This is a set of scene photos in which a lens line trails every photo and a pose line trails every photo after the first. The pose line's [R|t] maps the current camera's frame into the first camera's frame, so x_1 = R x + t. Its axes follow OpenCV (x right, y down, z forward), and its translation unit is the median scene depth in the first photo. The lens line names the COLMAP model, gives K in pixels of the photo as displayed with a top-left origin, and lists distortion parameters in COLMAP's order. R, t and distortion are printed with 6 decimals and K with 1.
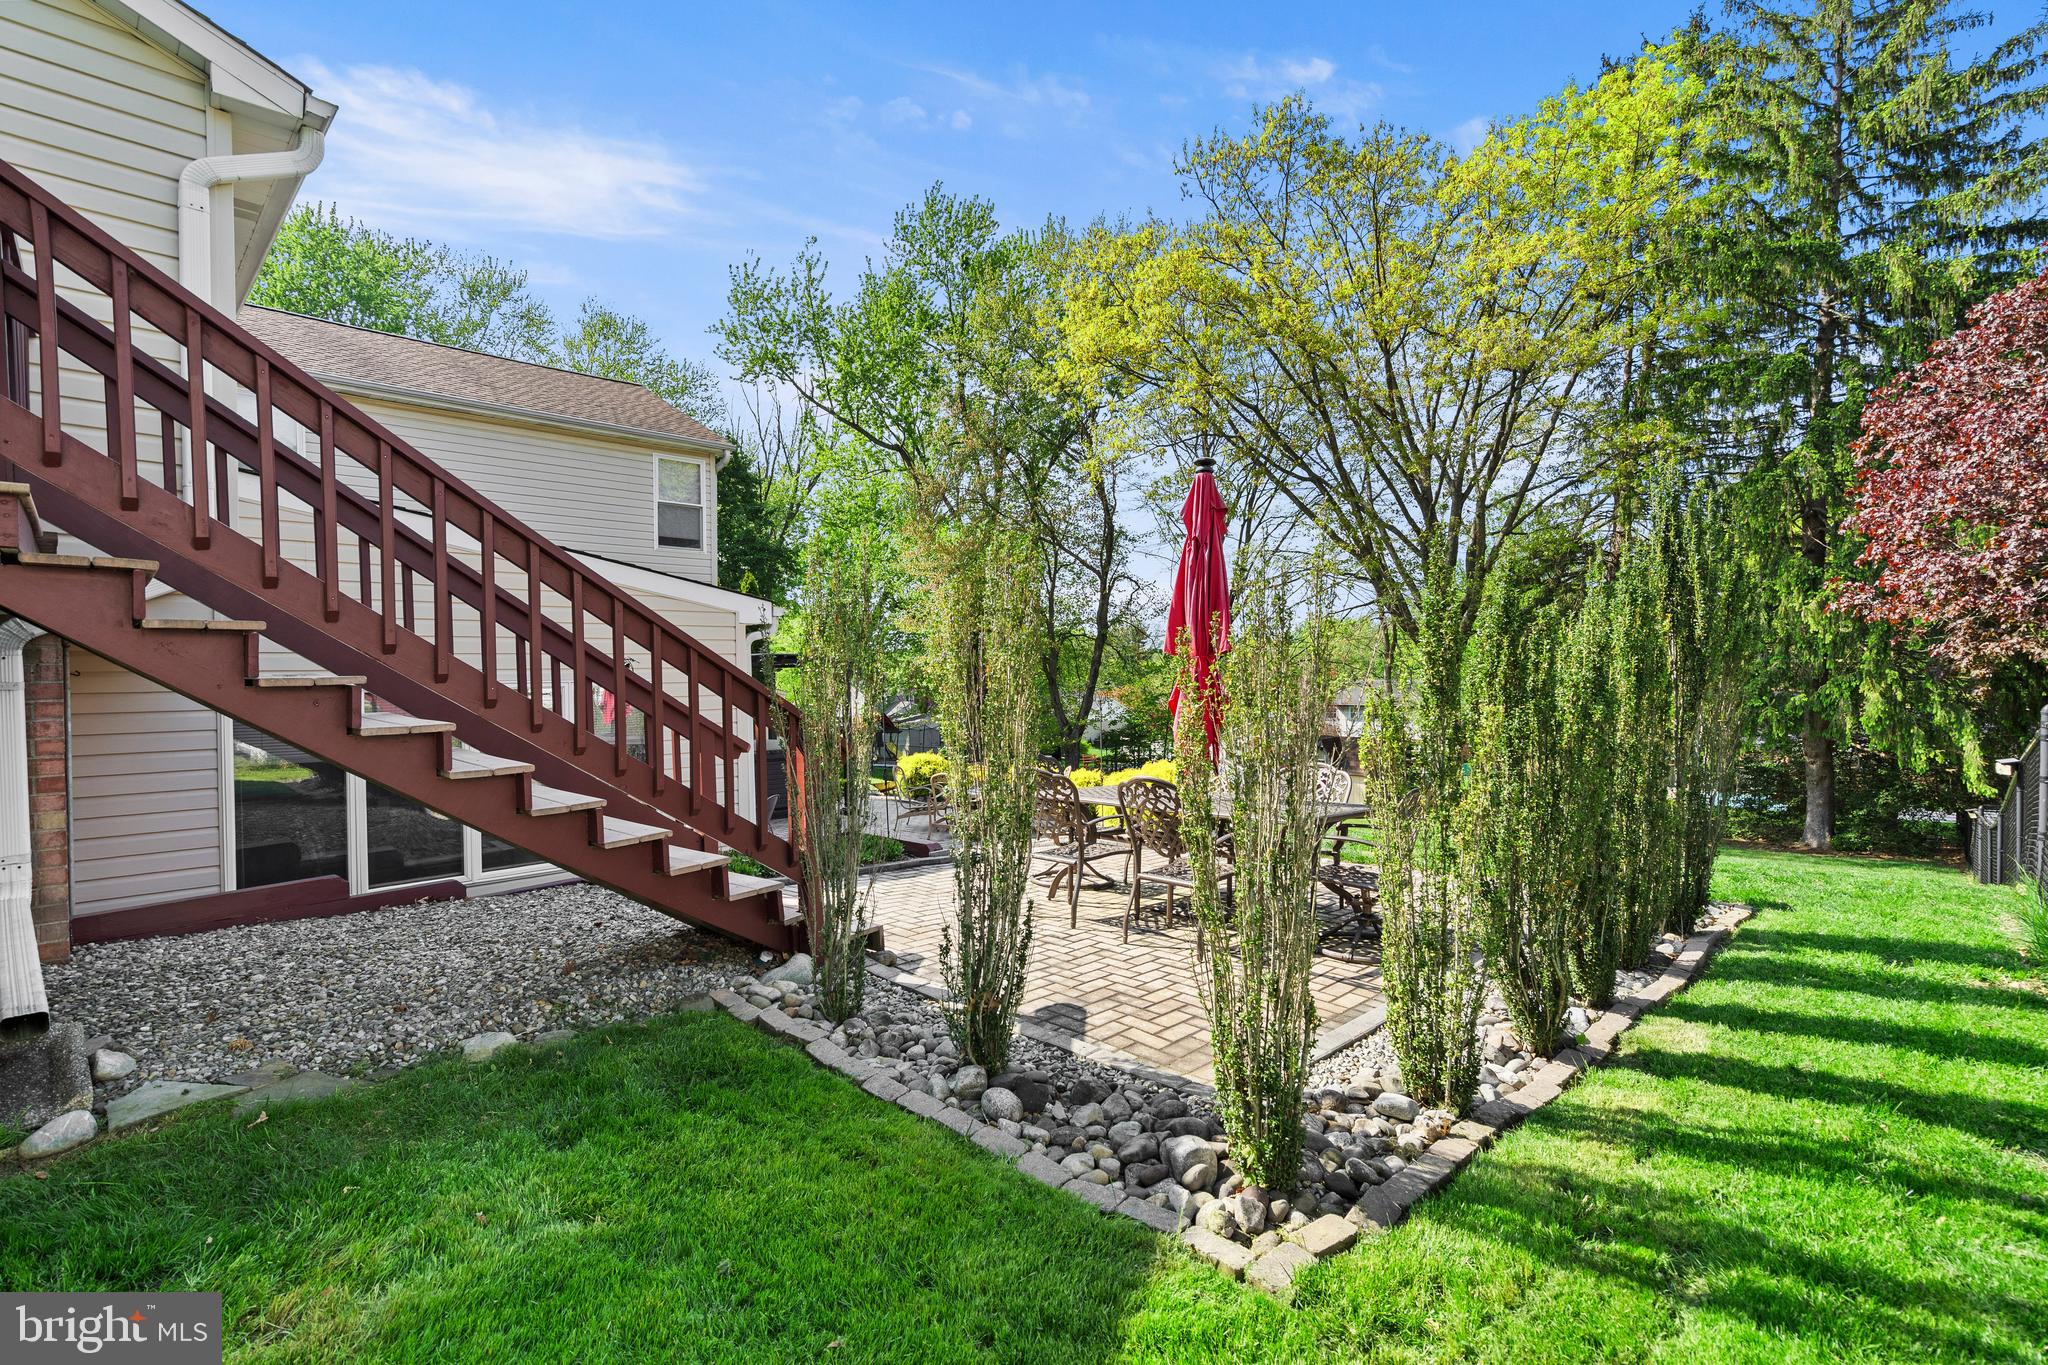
lens RADIAL K [[921.3, 0, 982.2], [0, 921.3, 679.1], [0, 0, 1]] dist [-0.003407, -0.000456]
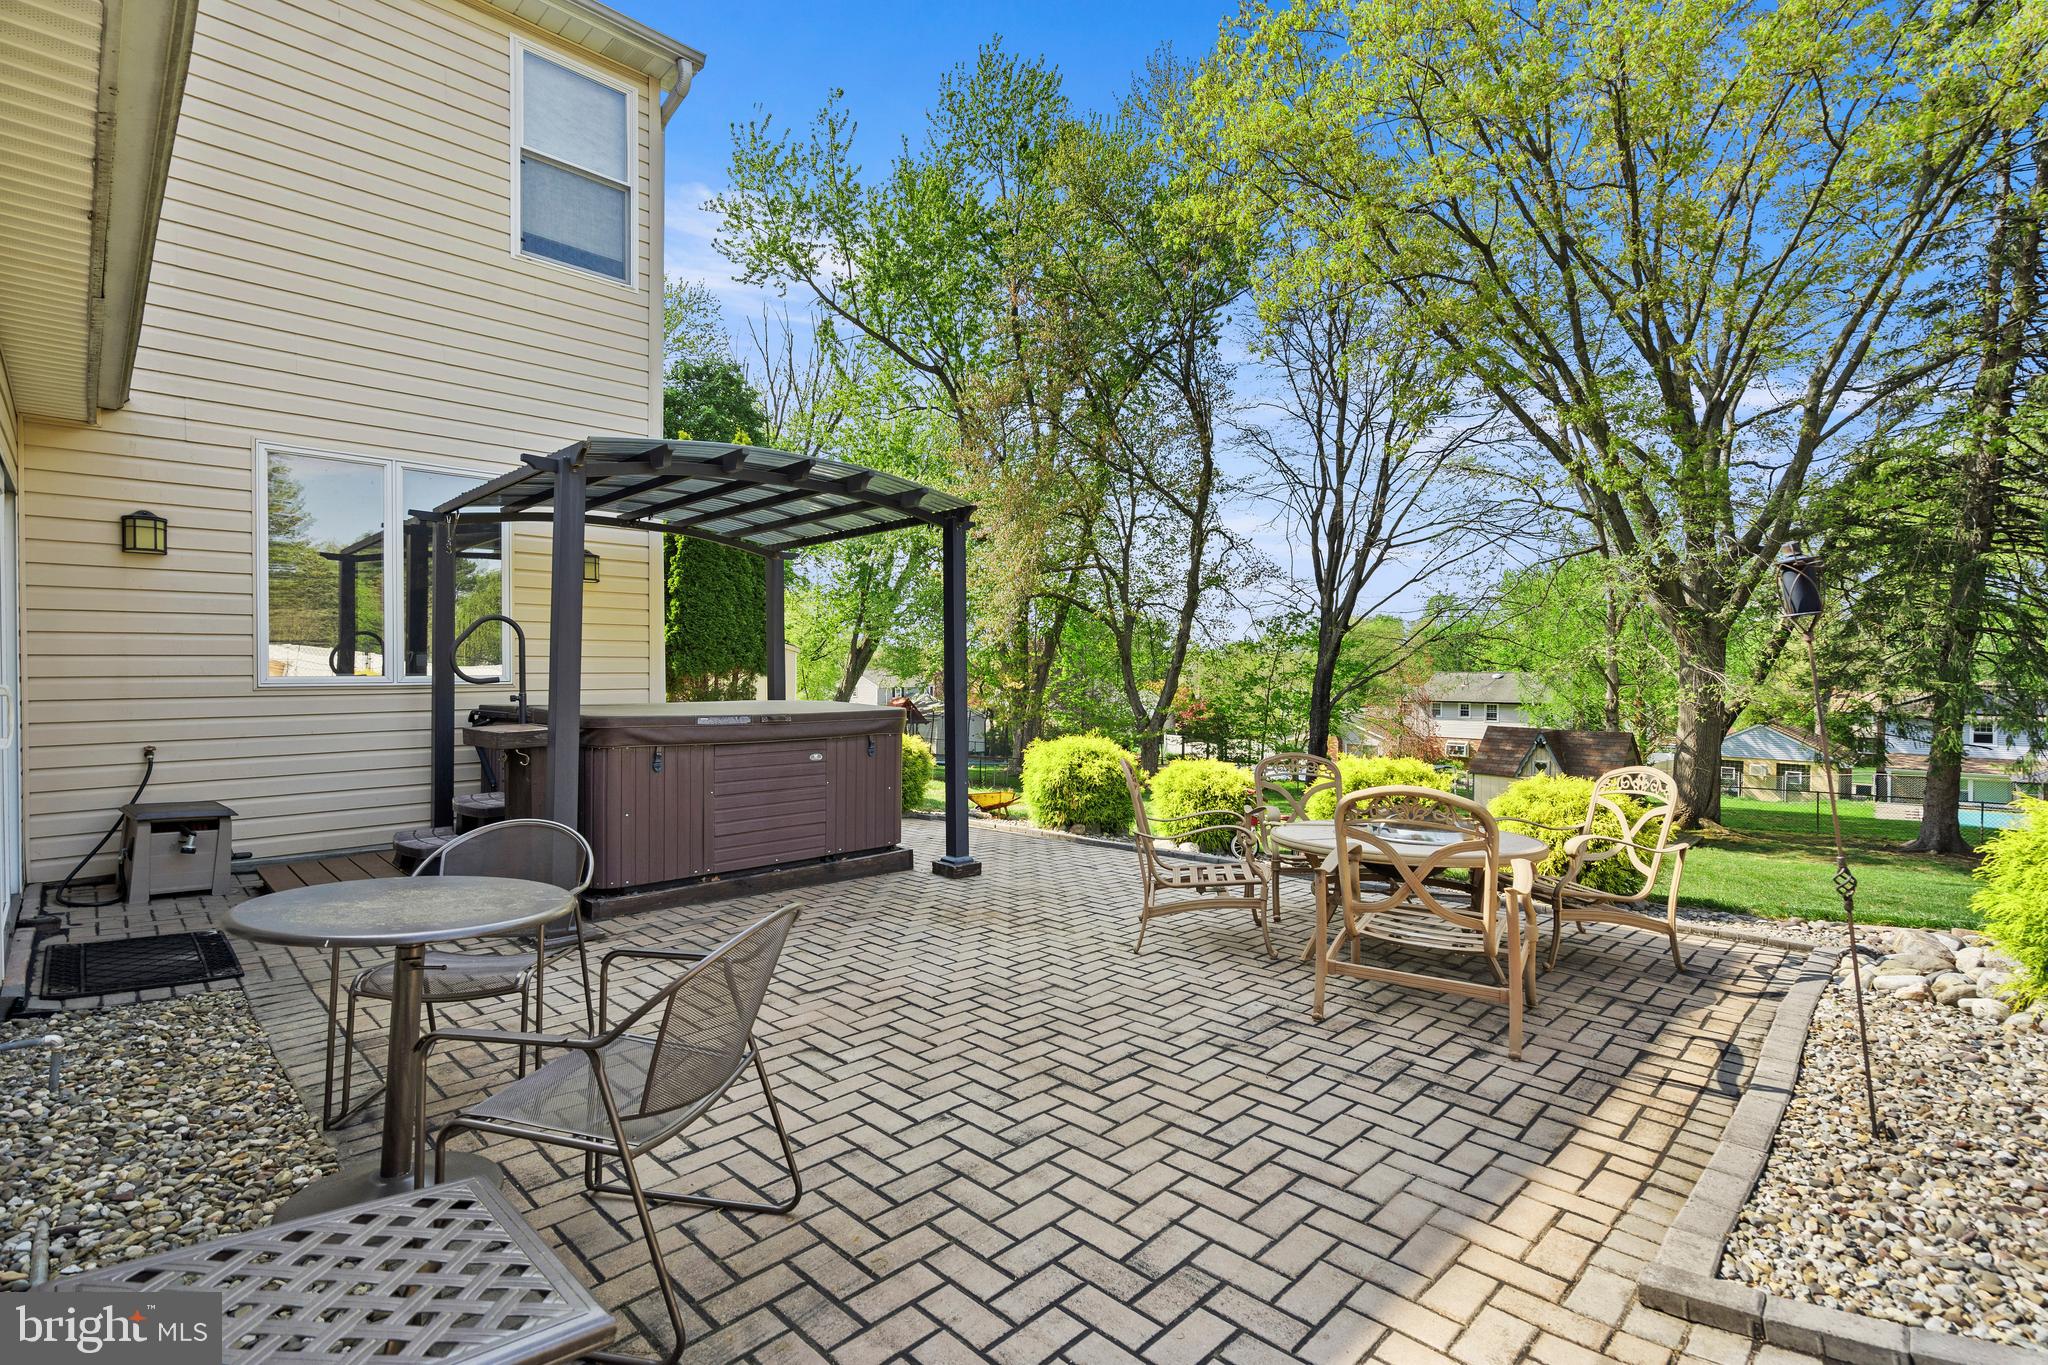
lens RADIAL K [[945.9, 0, 1024.0], [0, 945.9, 682.5], [0, 0, 1]] dist [-0.001288, -0.000024]
pose [[0.999406, 0.016733, 0.030119, -0.038107], [-0.017065, 0.999796, 0.010814, 0.015855], [-0.029932, -0.011322, 0.999488, 0.166887]]
